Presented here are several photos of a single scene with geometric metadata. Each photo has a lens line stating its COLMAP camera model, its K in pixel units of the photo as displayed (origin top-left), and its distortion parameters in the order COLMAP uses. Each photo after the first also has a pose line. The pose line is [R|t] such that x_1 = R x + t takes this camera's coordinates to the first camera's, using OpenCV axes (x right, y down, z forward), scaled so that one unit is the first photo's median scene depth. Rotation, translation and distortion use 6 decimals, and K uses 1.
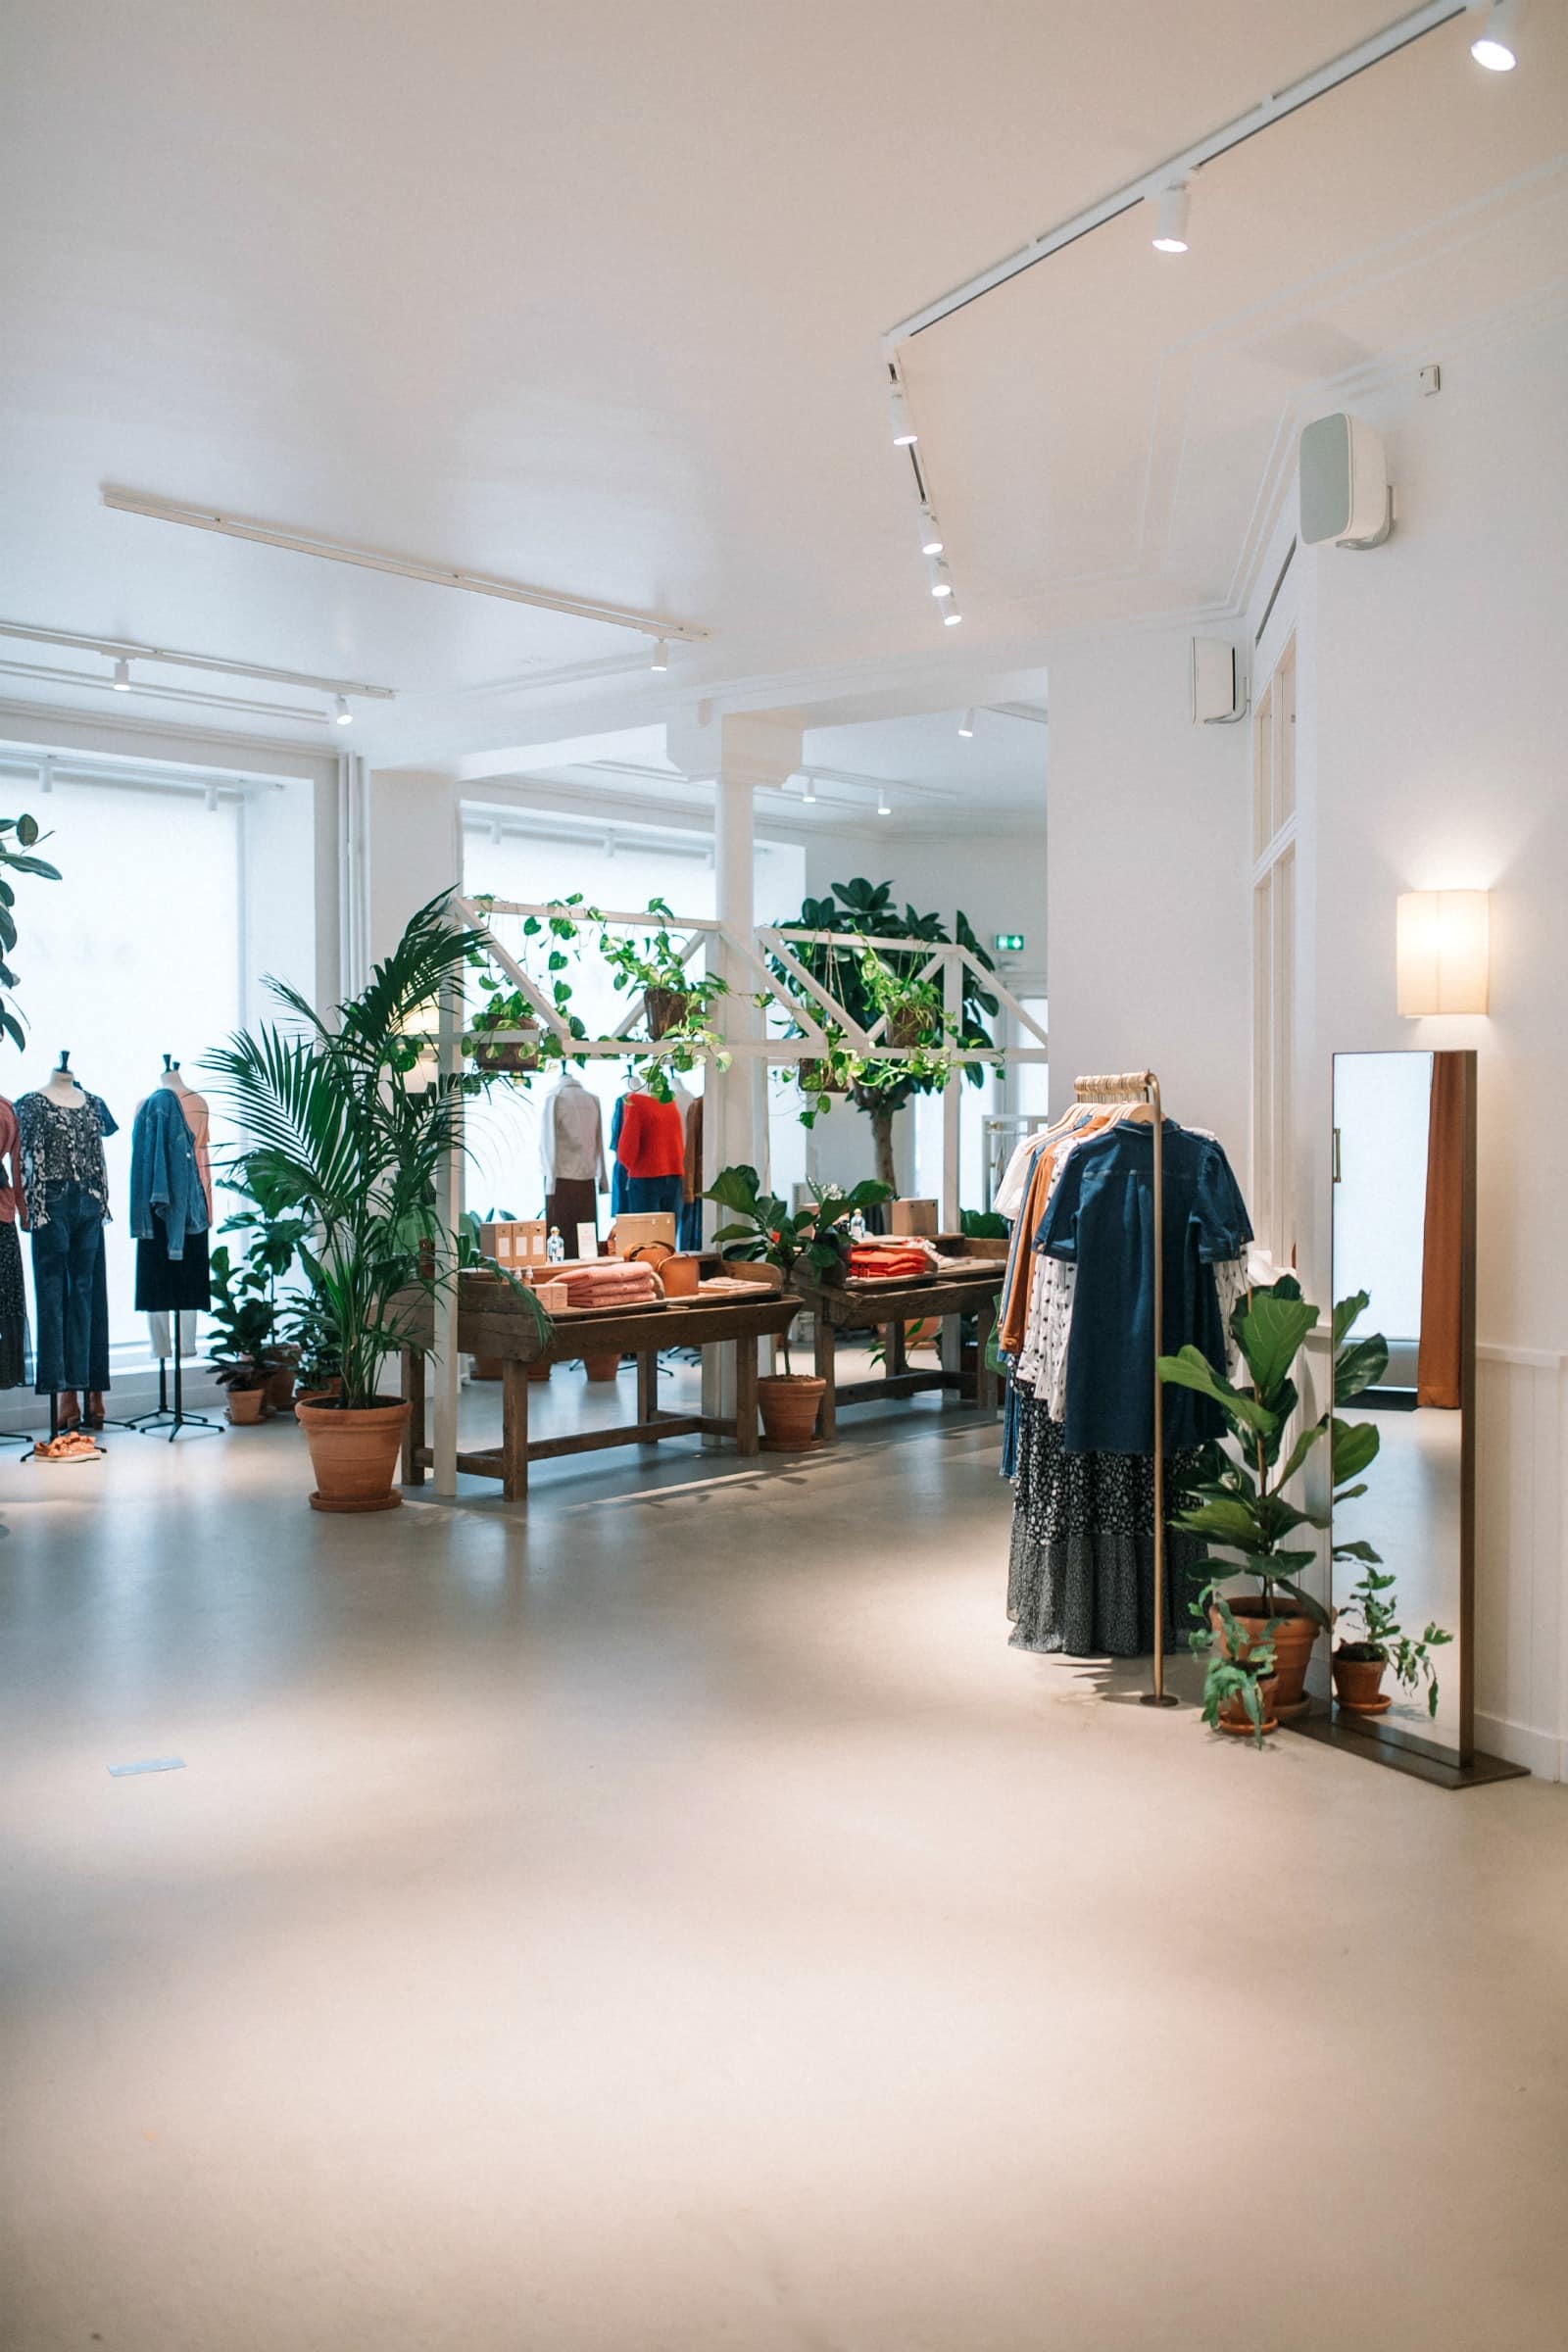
lens RADIAL K [[2231.3, 0, 787.0], [0, 2231.3, 1175.7], [0, 0, 1]] dist [-0.006080, 0.000000]
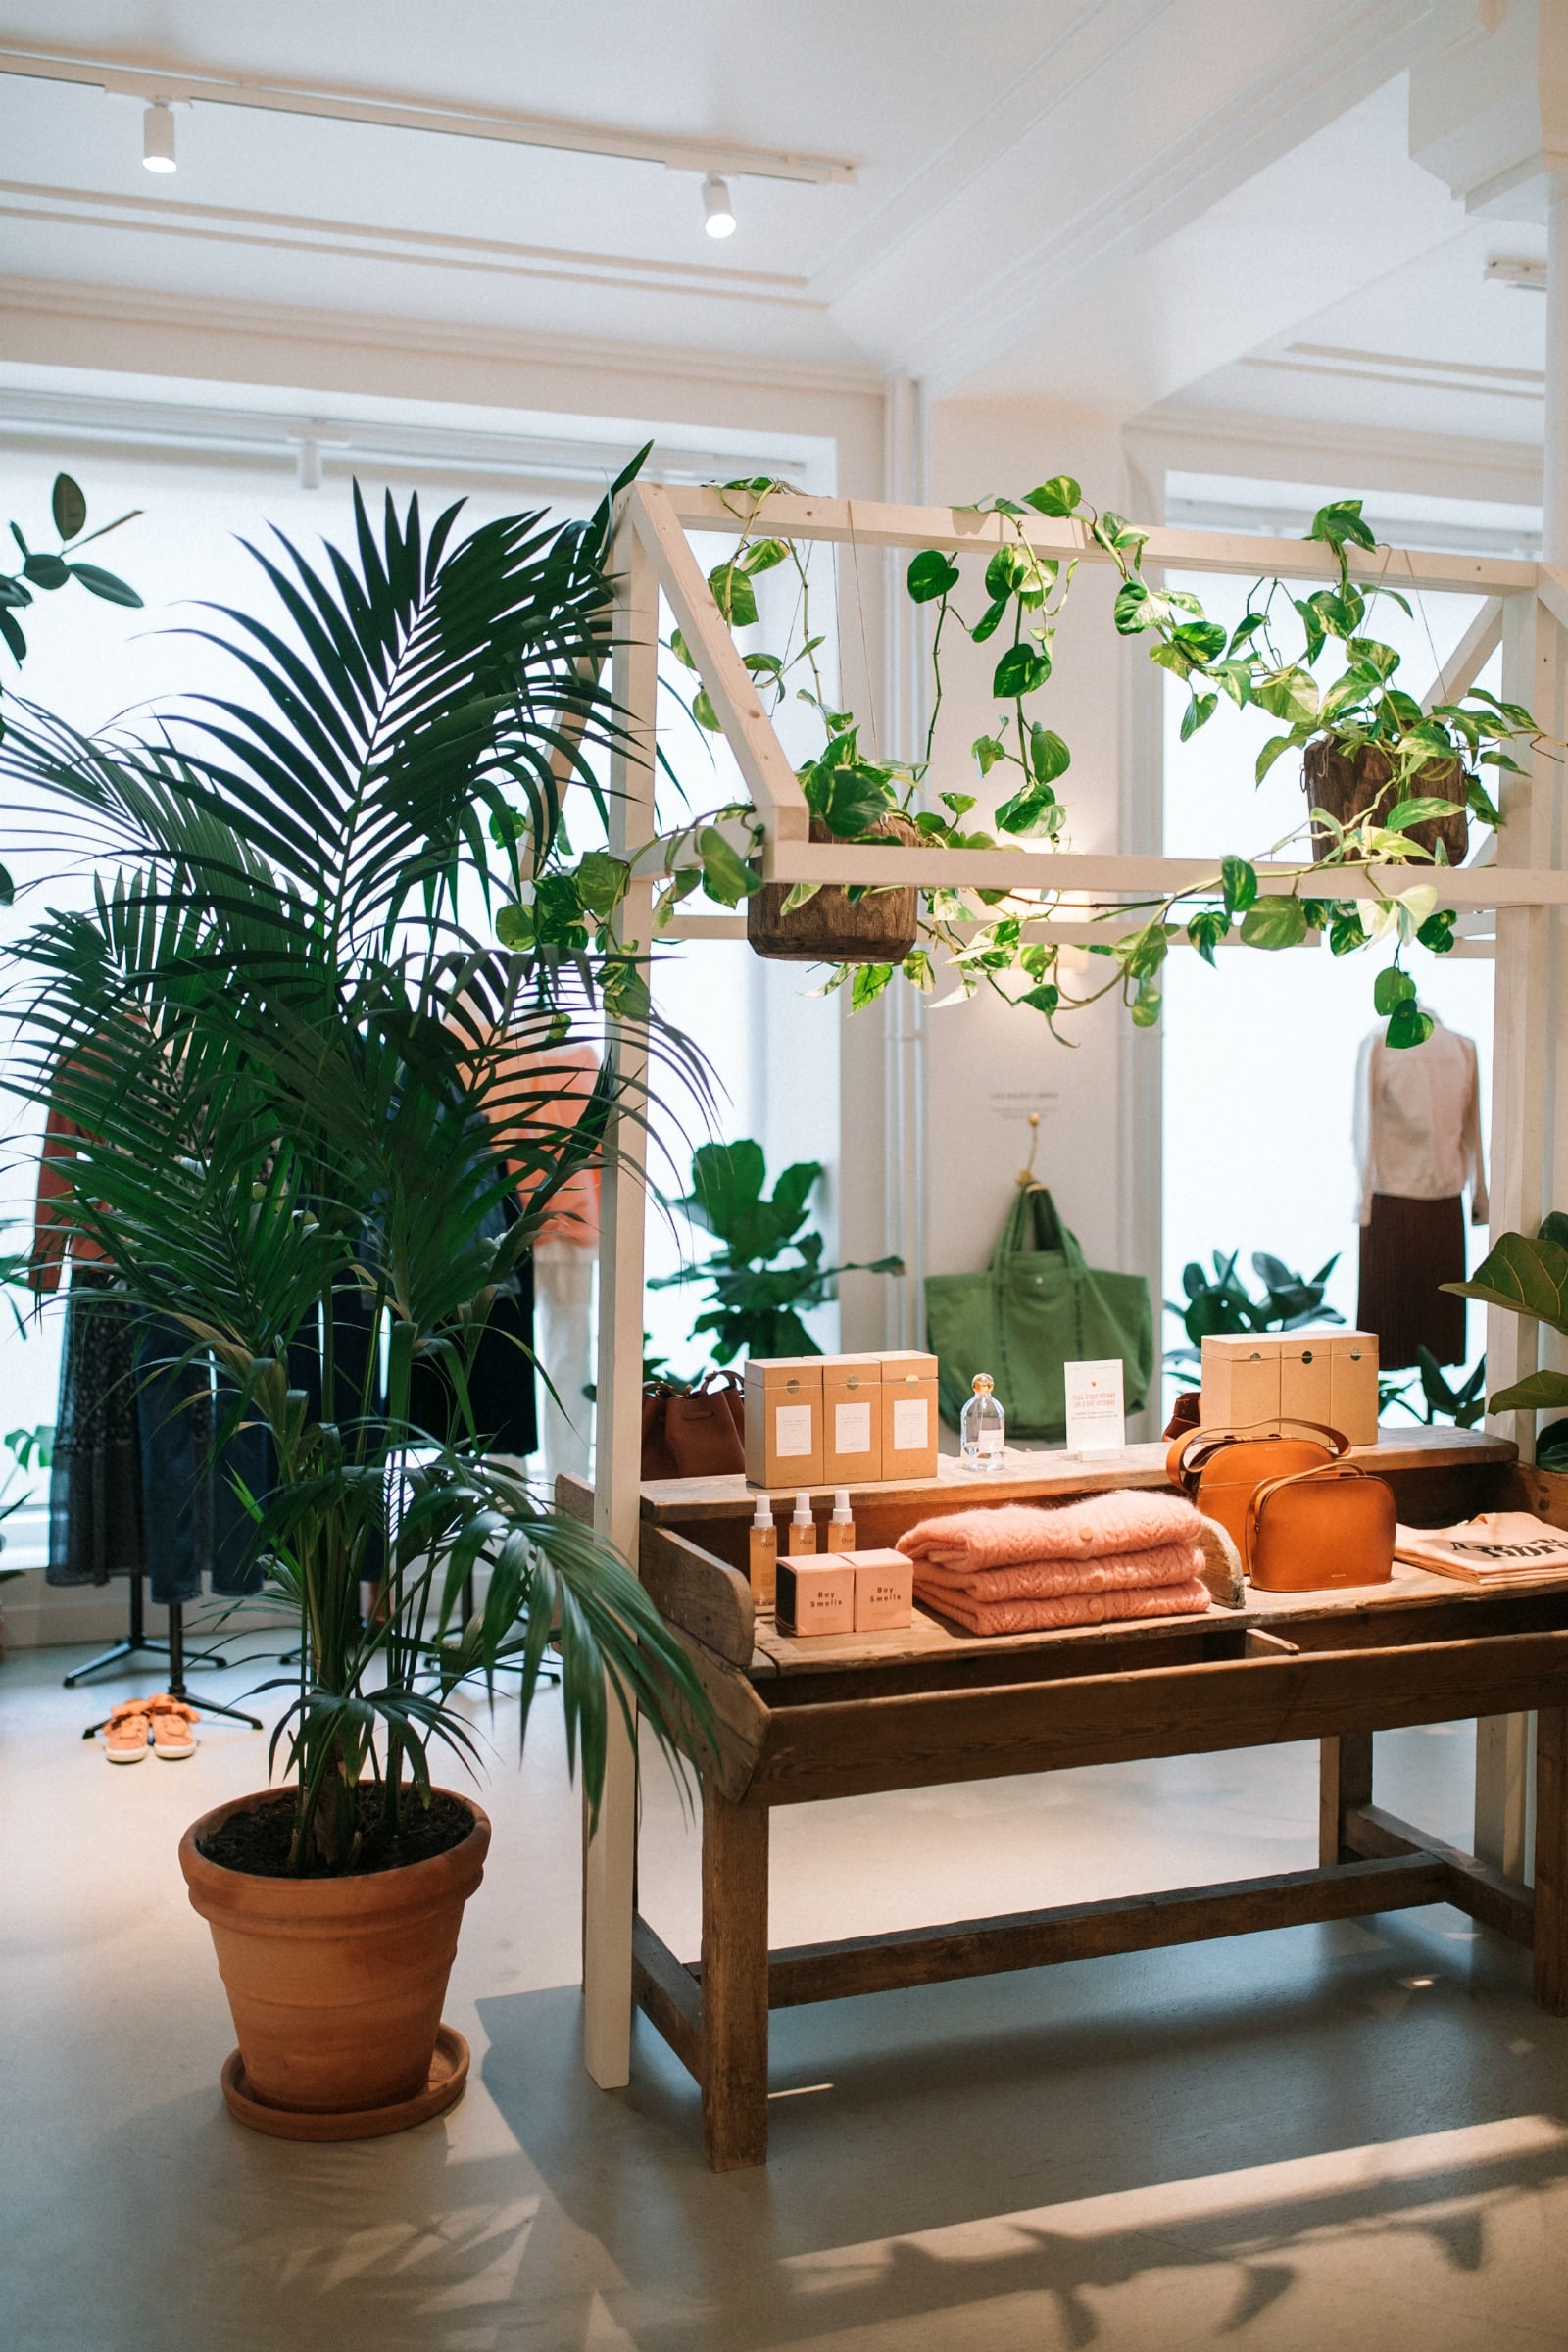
lens RADIAL K [[2231.3, 0, 764.9], [0, 2231.3, 1164.4], [0, 0, 1]] dist [-0.006080, 0.000000]
pose [[0.859387, 0.022673, -0.510823, 0.052809], [-0.015389, 0.999711, 0.018481, -0.017410], [0.511094, -0.008021, 0.859487, 0.616361]]
